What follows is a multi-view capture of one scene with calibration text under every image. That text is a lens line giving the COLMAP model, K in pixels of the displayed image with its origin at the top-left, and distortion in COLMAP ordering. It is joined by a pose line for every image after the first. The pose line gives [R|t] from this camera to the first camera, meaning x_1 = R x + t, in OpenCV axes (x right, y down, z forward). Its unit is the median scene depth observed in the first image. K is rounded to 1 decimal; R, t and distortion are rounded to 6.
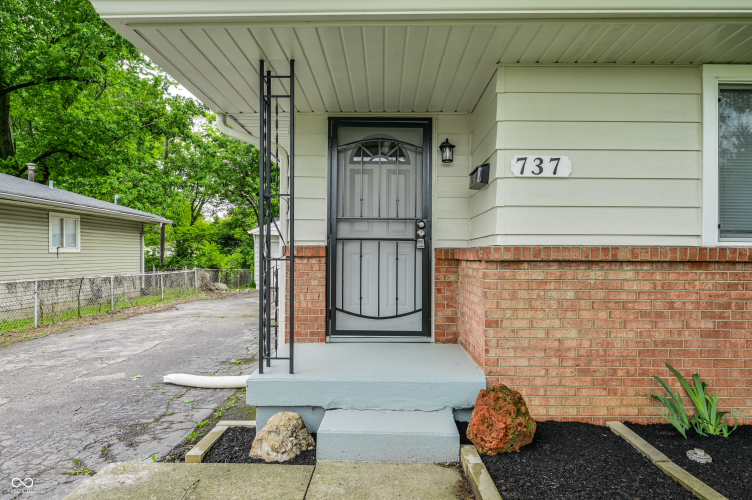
lens RADIAL K [[519.4, 0, 378.0], [0, 519.4, 249.3], [0, 0, 1]] dist [-0.013847, -0.002584]
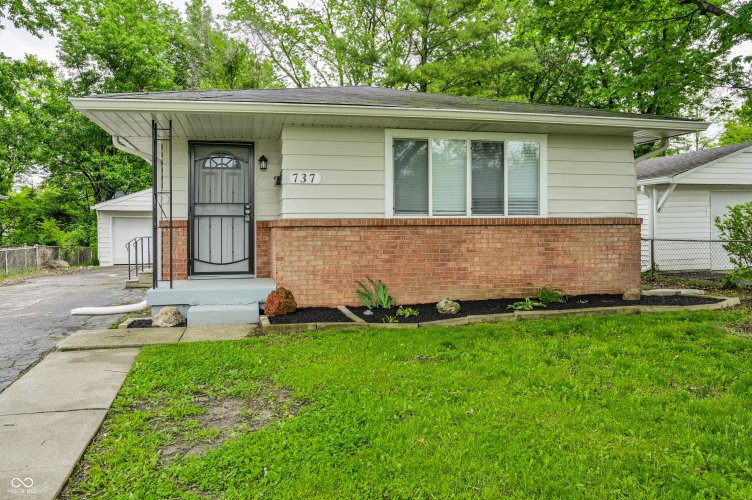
lens RADIAL K [[569.8, 0, 373.2], [0, 569.8, 212.0], [0, 0, 1]] dist [0.000003, 0.001273]
pose [[0.970662, -0.006861, 0.240351, 0.046269], [0.011829, 0.999745, -0.019230, 0.011830], [-0.240158, 0.021509, 0.970496, -1.140436]]
